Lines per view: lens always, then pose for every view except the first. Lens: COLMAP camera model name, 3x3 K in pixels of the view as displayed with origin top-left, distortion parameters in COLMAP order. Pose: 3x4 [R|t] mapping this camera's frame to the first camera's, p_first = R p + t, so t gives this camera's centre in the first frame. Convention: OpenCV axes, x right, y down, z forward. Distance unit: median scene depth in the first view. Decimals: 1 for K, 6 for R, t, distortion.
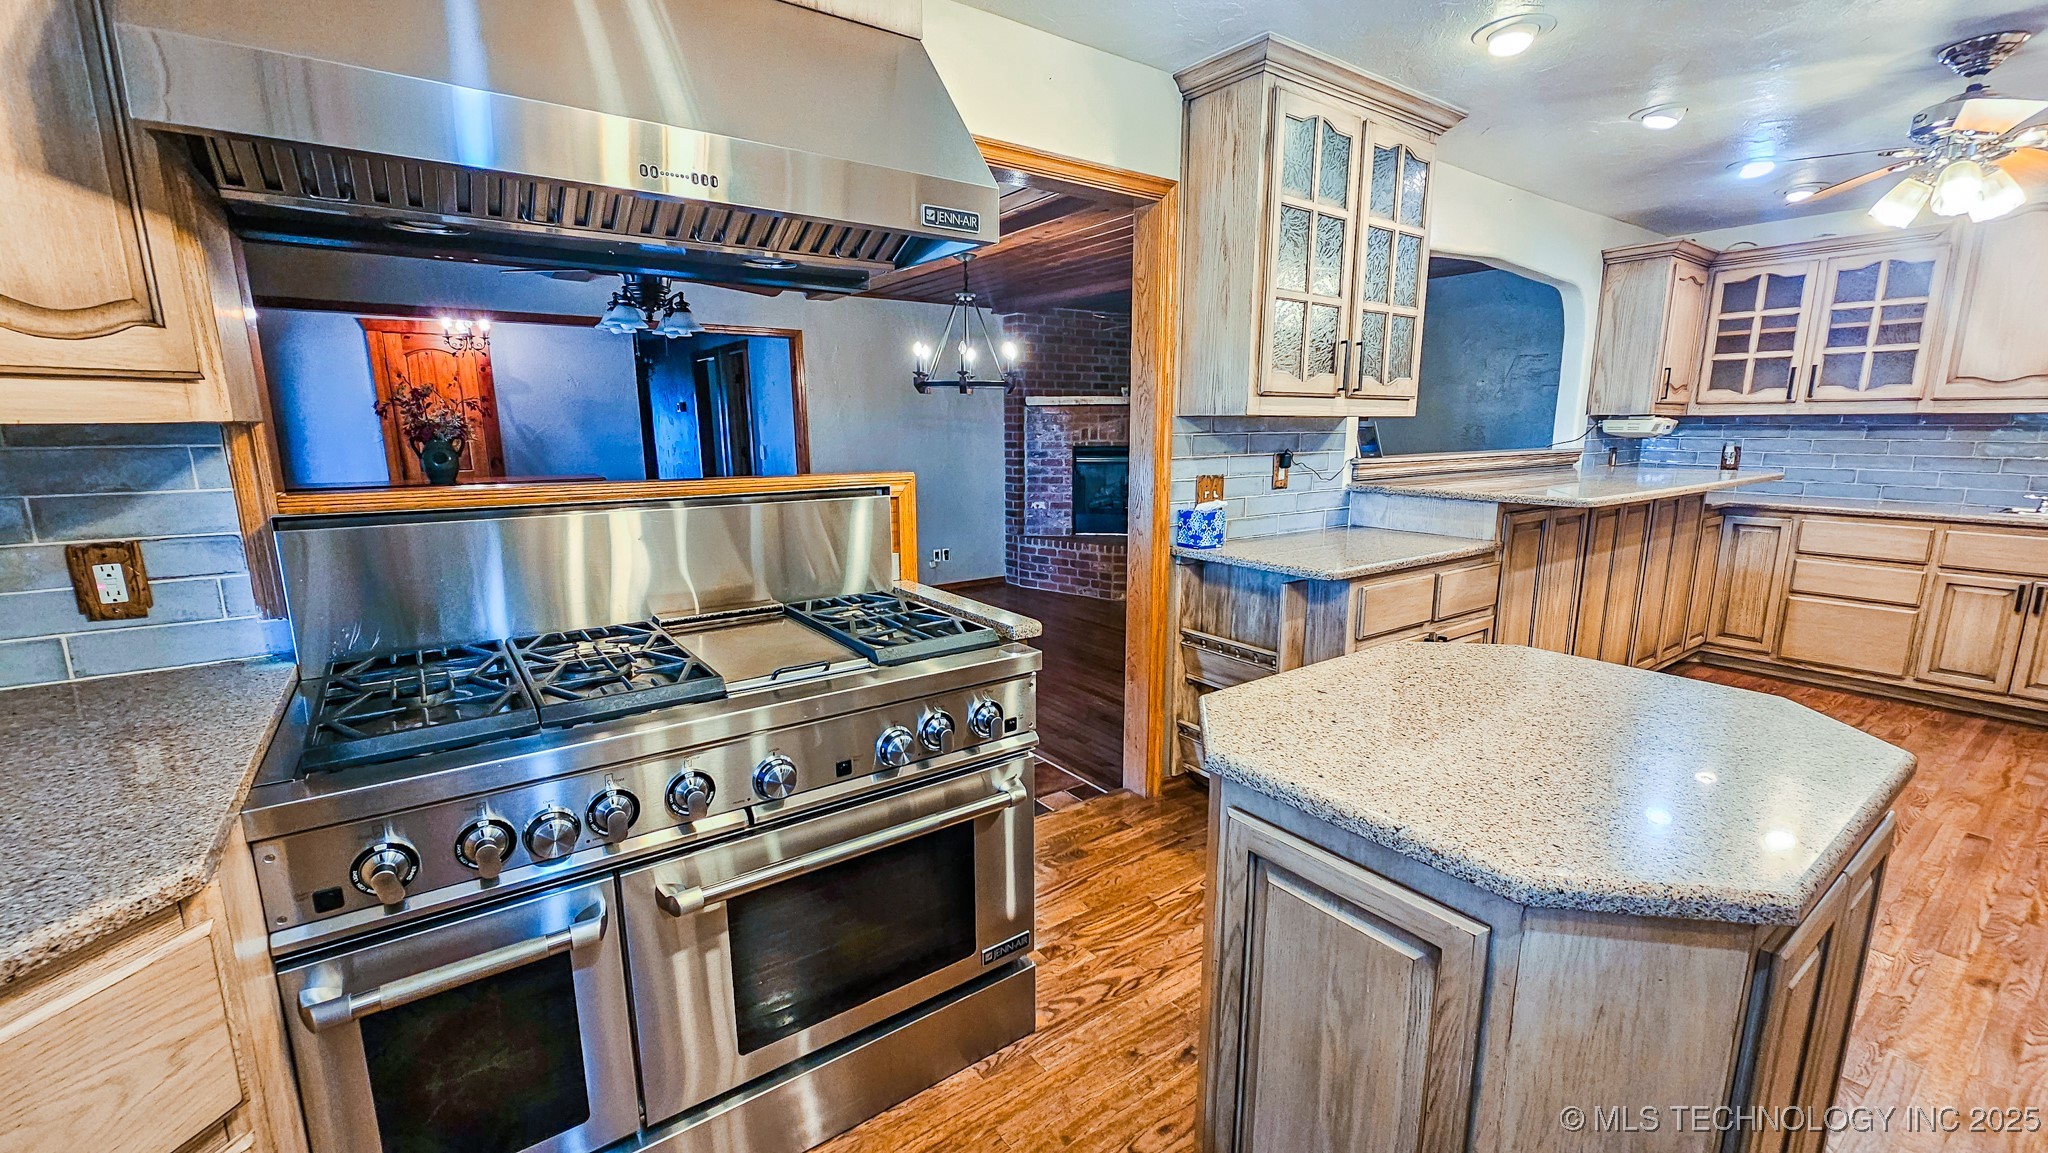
lens RADIAL K [[833.2, 0, 1025.8], [0, 833.2, 586.2], [0, 0, 1]] dist [-0.002352, 0.000883]
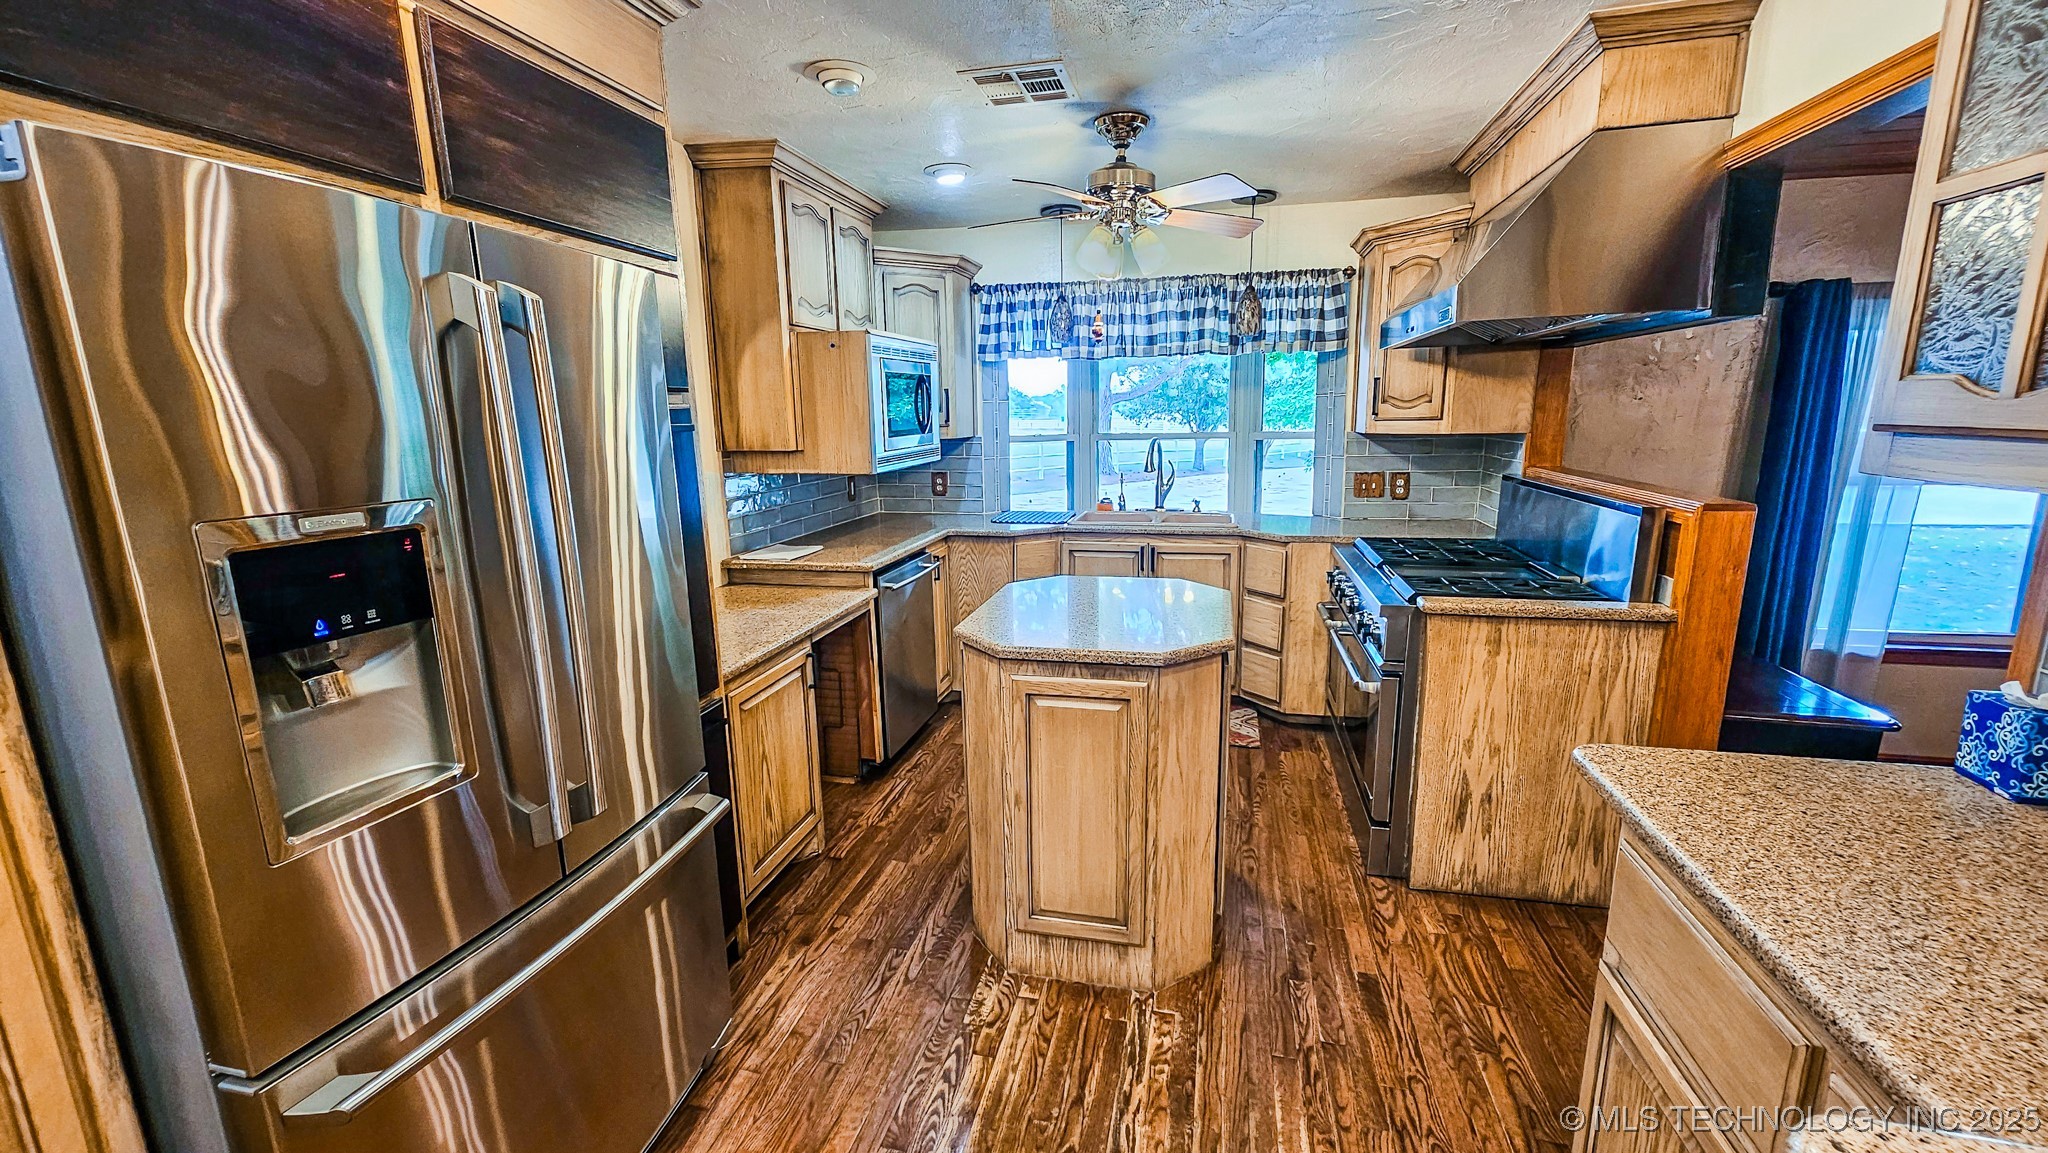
lens RADIAL K [[832.4, 0, 1023.5], [0, 832.4, 586.0], [0, 0, 1]] dist [-0.001541, -0.000012]
pose [[-0.754806, 0.152047, -0.638082, 0.582215], [-0.106780, 0.931307, 0.348232, -0.162061], [0.647198, 0.330982, -0.686721, 0.647887]]
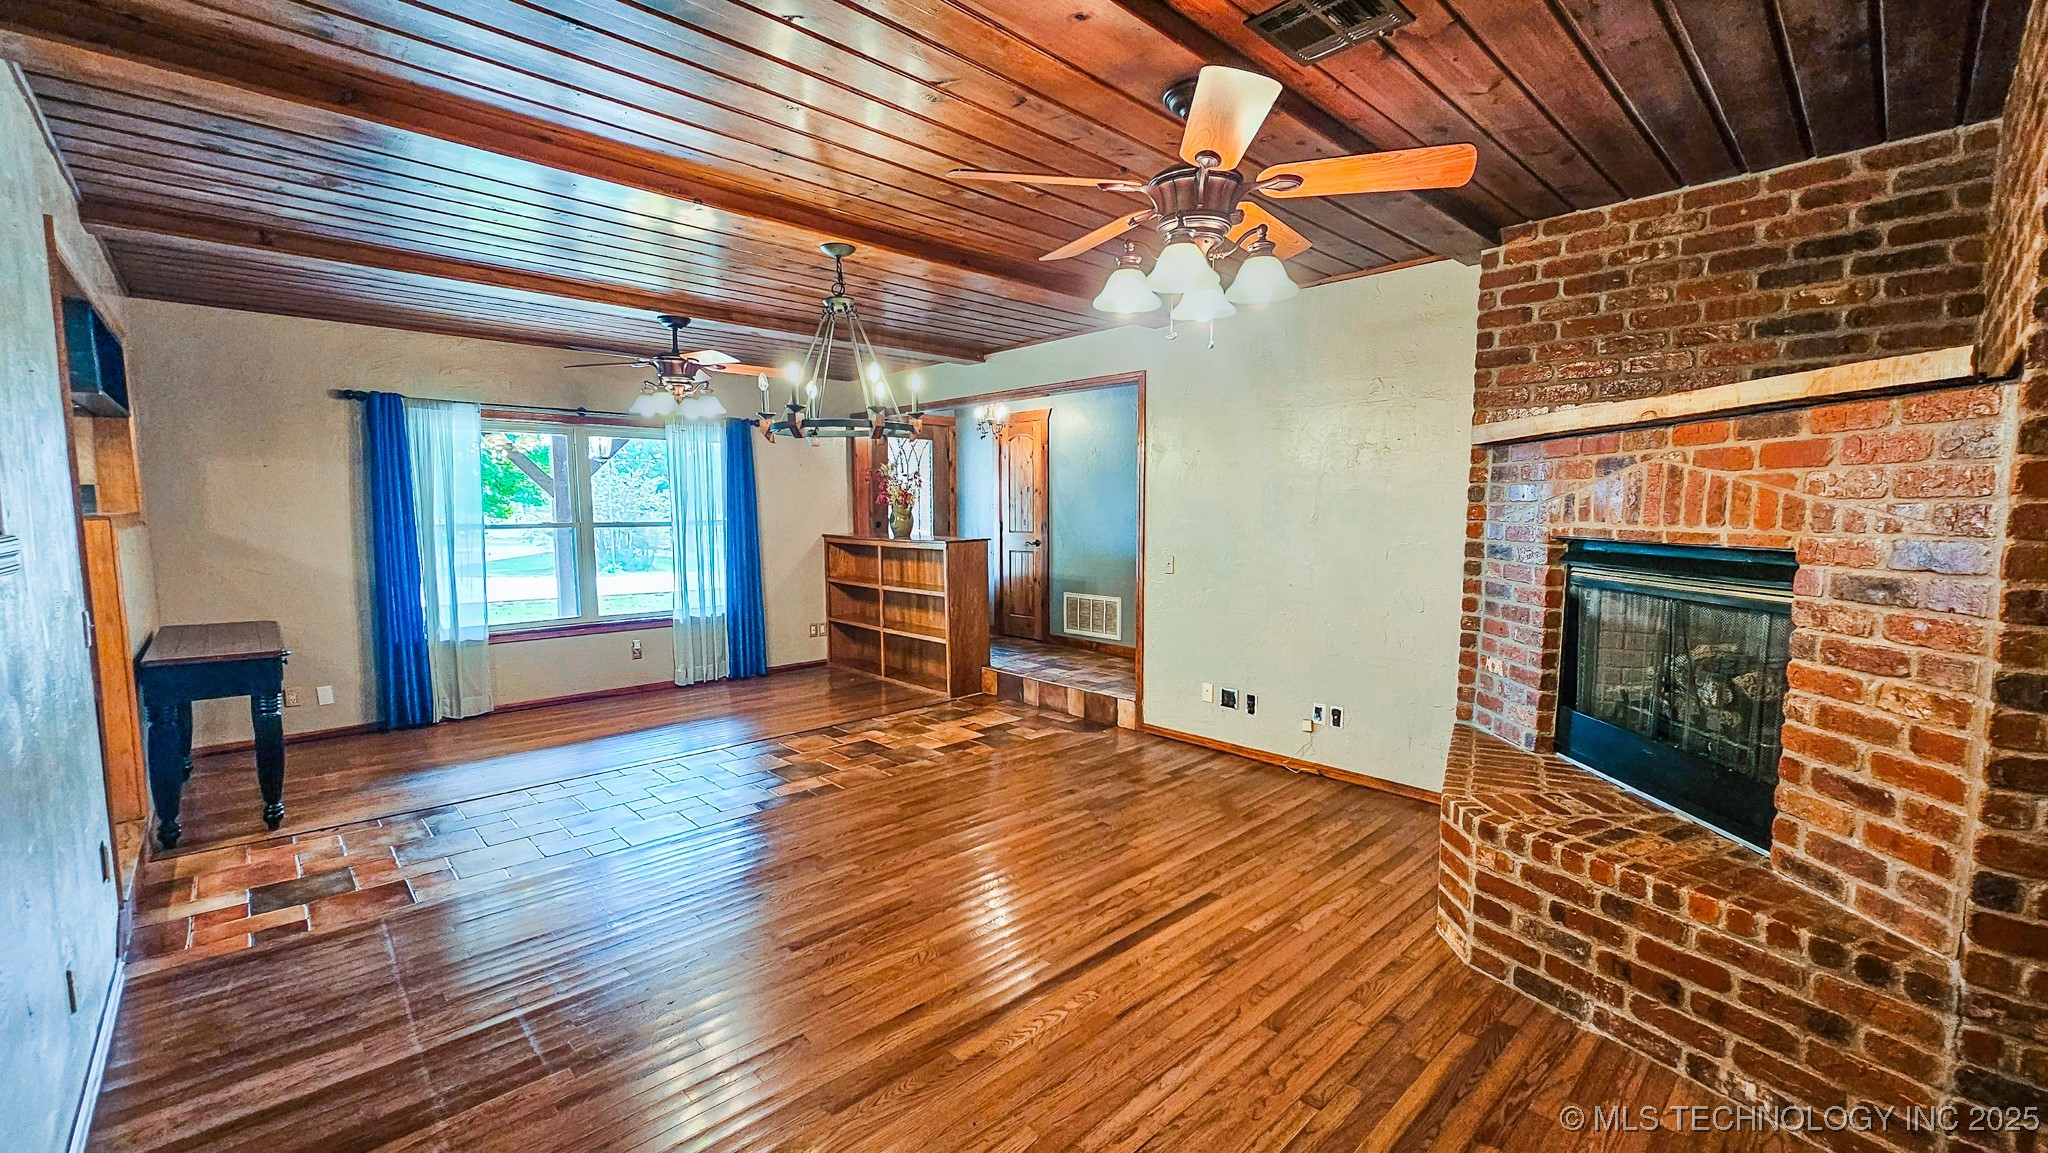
lens RADIAL K [[833.2, 0, 1025.8], [0, 833.2, 586.2], [0, 0, 1]] dist [-0.002352, 0.000883]
pose [[0.135013, 0.099613, -0.985824, 0.789138], [-0.190868, 0.978914, 0.072774, -0.233687], [0.972286, 0.178337, 0.151179, 1.293168]]
